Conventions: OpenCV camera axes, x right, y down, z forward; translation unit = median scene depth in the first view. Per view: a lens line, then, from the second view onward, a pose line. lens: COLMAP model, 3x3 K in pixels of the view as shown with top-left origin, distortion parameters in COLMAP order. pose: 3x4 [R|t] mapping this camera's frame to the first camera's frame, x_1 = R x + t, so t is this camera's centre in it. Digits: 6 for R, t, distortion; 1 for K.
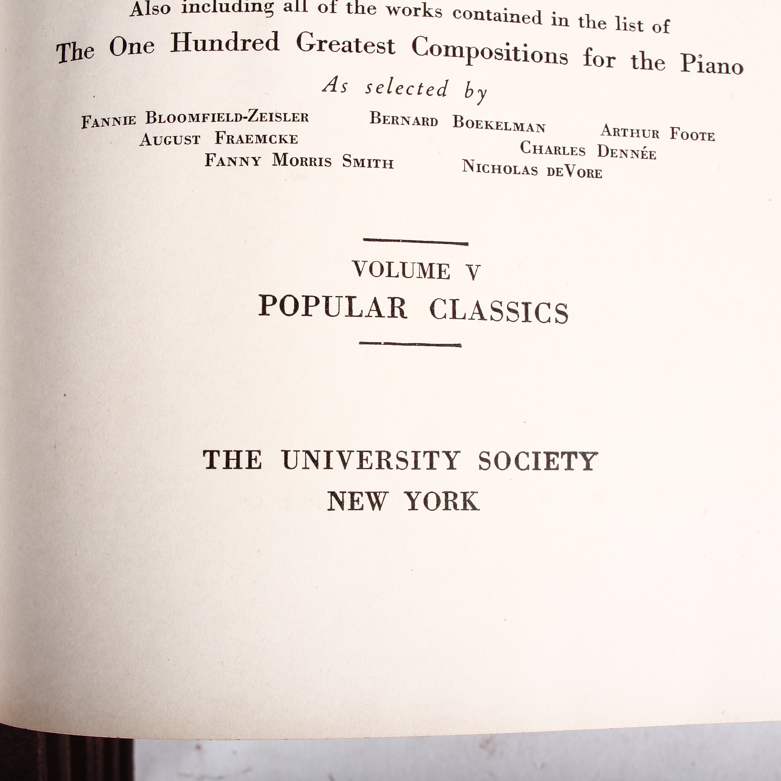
lens RADIAL K [[1352.7, 0, 390.5], [0, 1352.7, 390.5], [0, 0, 1]] dist [-0.129874, 0.177327]
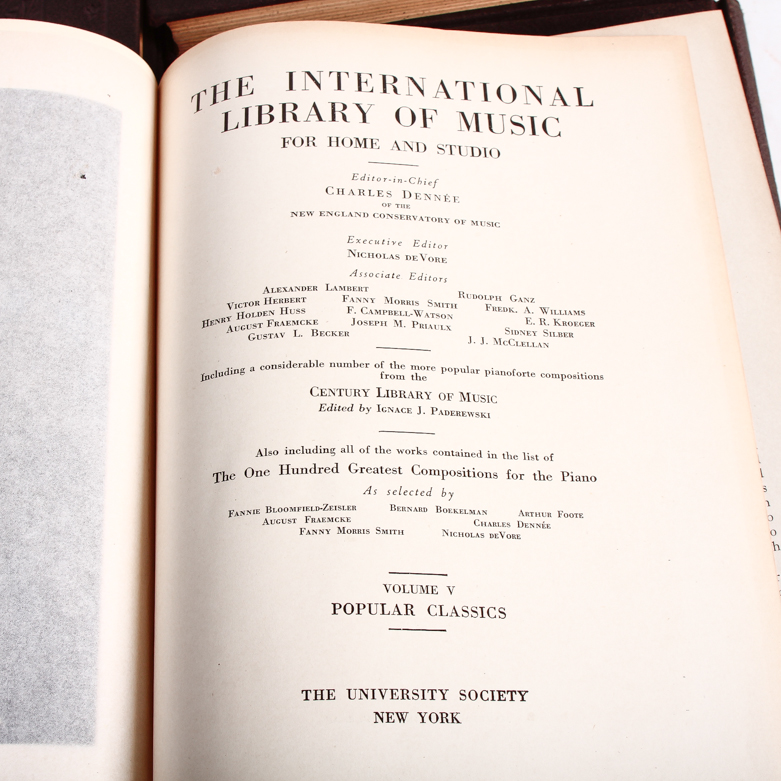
lens RADIAL K [[1352.7, 0, 390.5], [0, 1352.7, 390.5], [0, 0, 1]] dist [-0.129874, 0.177327]
pose [[0.999163, -0.021856, 0.034578, -0.073934], [0.033445, 0.923195, -0.382874, 0.347451], [-0.023554, 0.383710, 0.923153, -0.737783]]
